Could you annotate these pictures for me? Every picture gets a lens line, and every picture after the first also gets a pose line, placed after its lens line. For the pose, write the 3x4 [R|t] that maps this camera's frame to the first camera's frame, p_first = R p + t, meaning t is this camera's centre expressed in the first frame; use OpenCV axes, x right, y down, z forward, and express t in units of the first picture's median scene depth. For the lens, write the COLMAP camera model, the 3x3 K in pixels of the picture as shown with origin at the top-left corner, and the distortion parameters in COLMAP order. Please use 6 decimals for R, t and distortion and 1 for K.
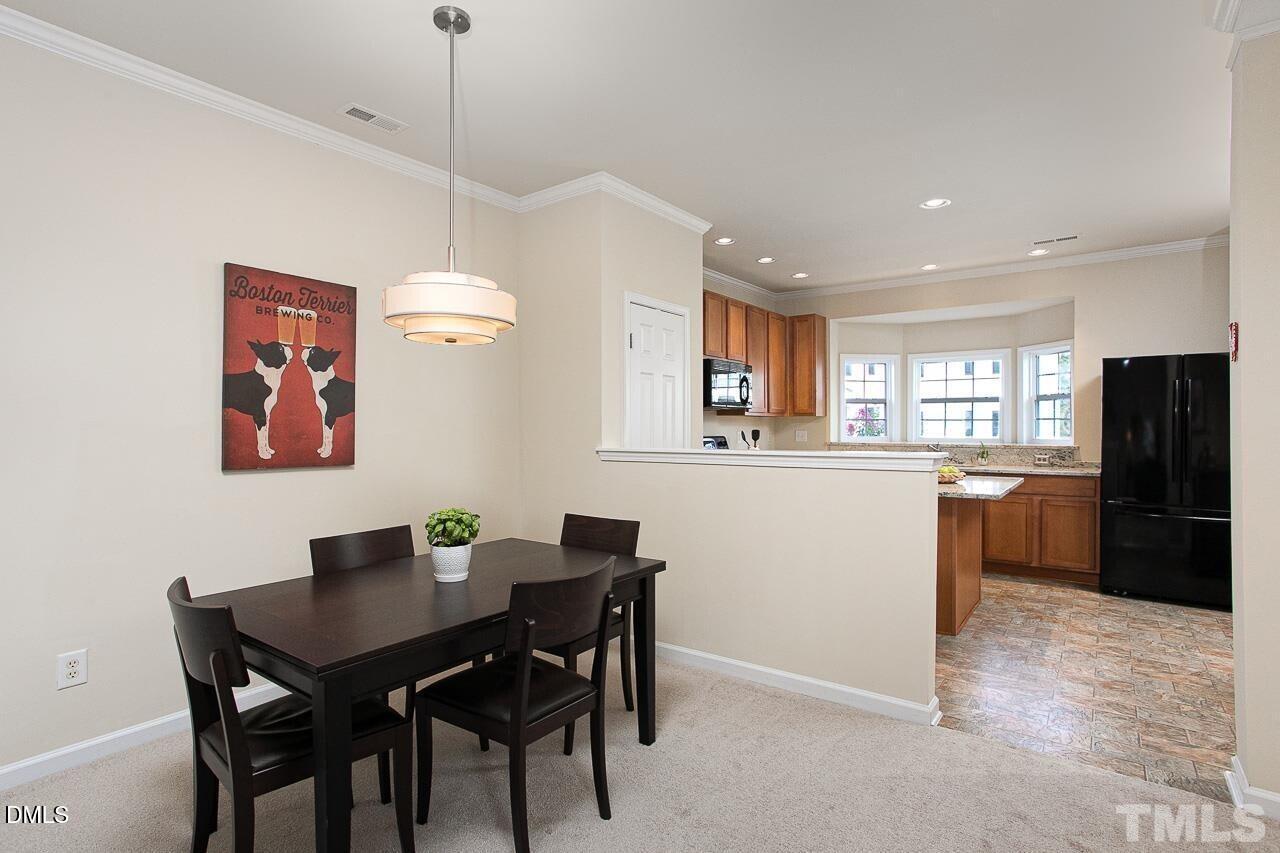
lens RADIAL K [[645.6, 0, 604.0], [0, 645.6, 423.3], [0, 0, 1]] dist [-0.014923, 0.004441]
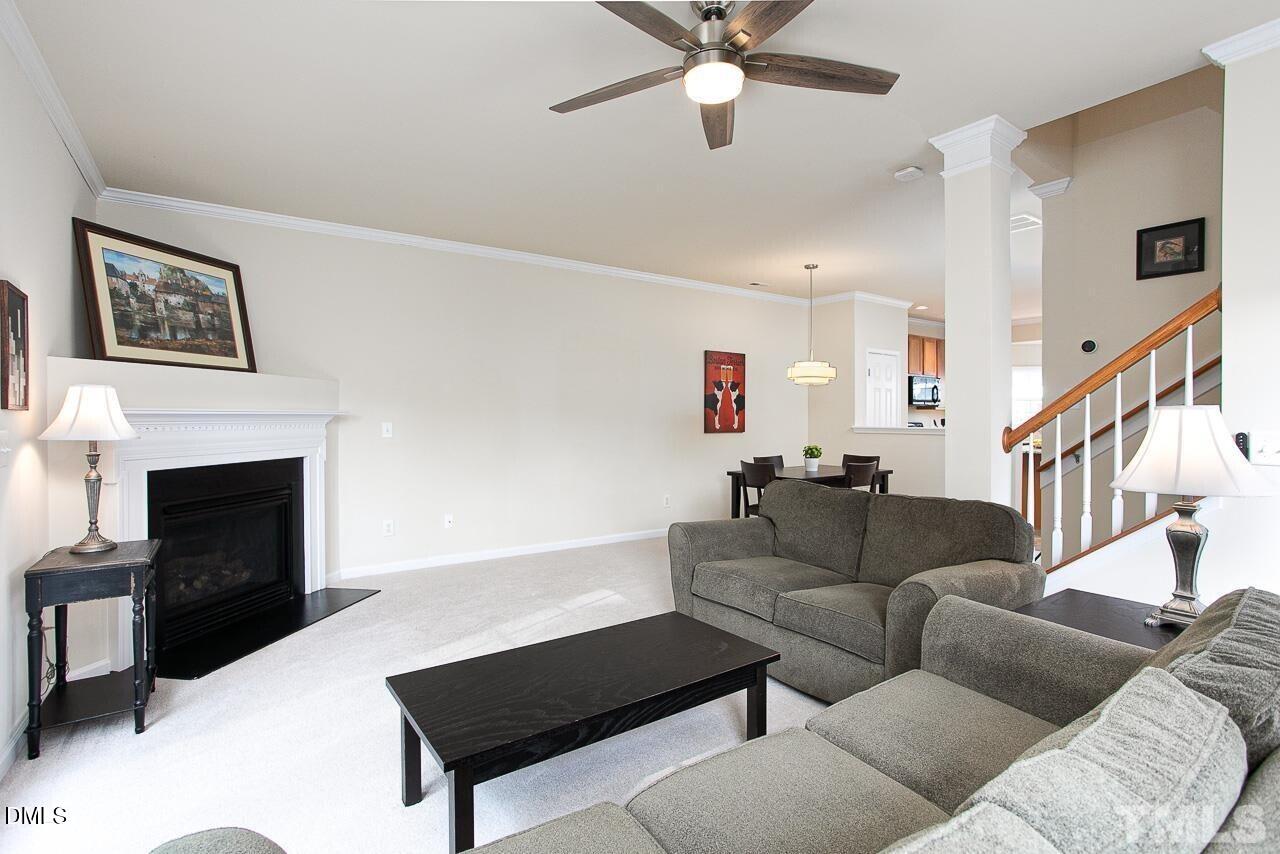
lens RADIAL K [[614.6, 0, 641.4], [0, 614.6, 416.3], [0, 0, 1]] dist [-0.006242, 0.001606]
pose [[0.968479, 0.002477, -0.249085, -0.212590], [-0.001658, 0.999993, 0.003496, 0.001676], [0.249091, -0.002973, 0.968475, -1.283312]]
